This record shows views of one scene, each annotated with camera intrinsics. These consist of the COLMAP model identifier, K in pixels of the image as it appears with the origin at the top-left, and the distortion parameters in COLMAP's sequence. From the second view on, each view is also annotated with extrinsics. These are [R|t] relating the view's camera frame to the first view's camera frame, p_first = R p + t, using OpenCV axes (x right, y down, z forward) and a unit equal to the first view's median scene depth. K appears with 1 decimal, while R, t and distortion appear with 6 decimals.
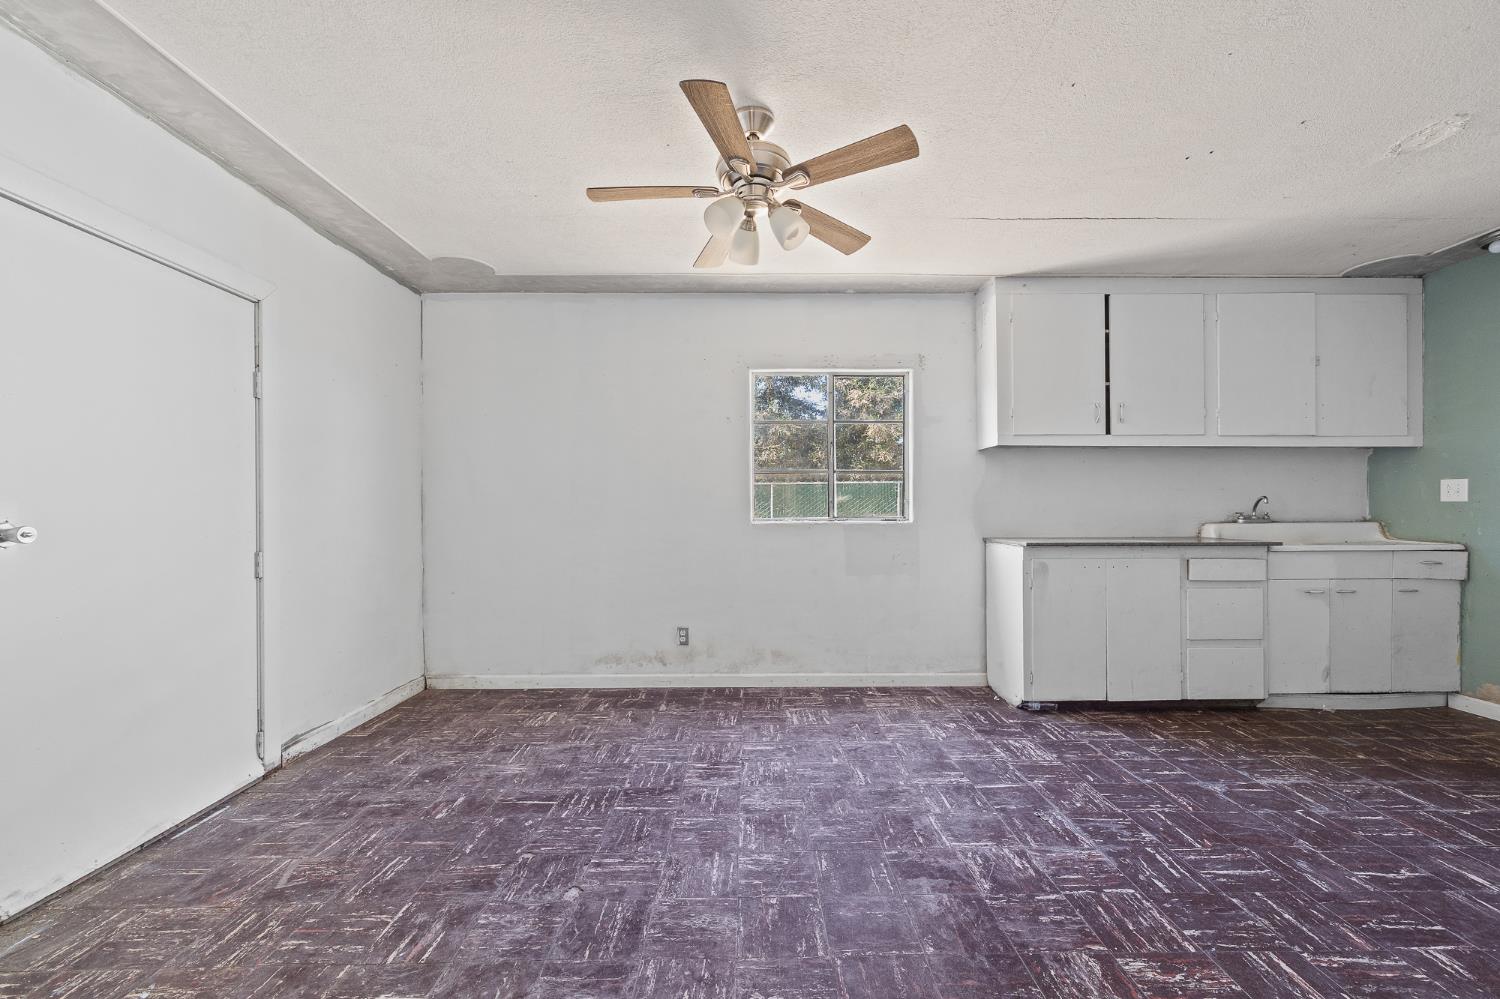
lens RADIAL K [[603.3, 0, 757.5], [0, 603.3, 508.7], [0, 0, 1]] dist [0.001429, 0.000171]
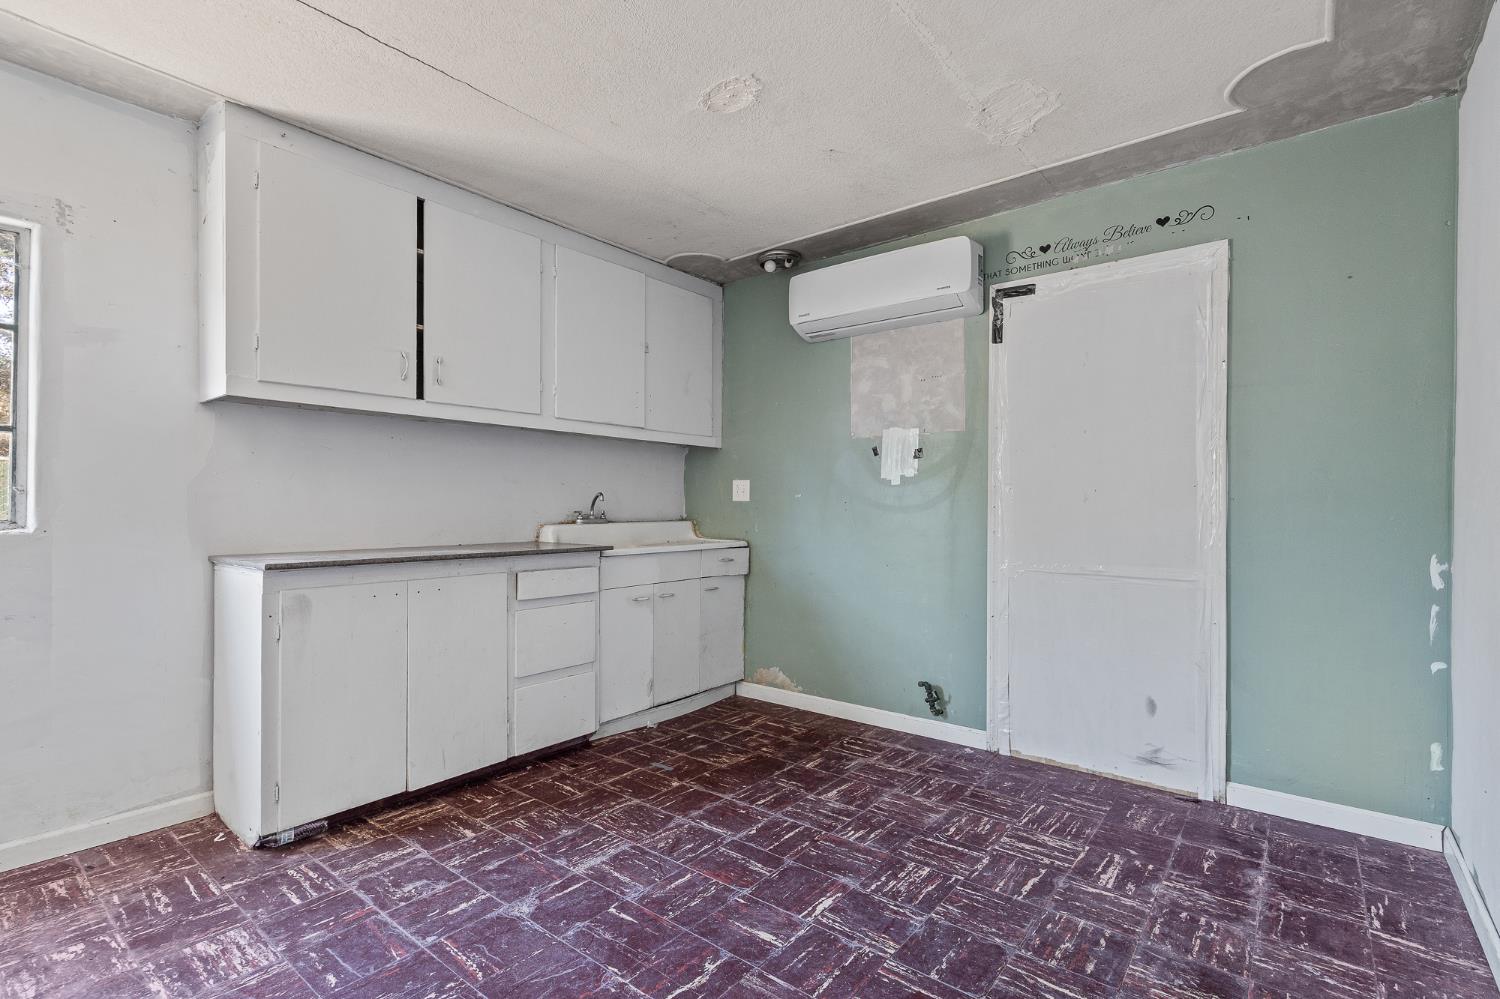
lens RADIAL K [[697.1, 0, 750.0], [0, 697.1, 499.5], [0, 0, 1]] dist [0.001158, 0.000775]
pose [[0.637253, 0.012845, 0.770548, 0.231832], [-0.005834, 0.999913, -0.011844, -0.000570], [-0.770633, 0.003053, 0.637272, 0.220641]]
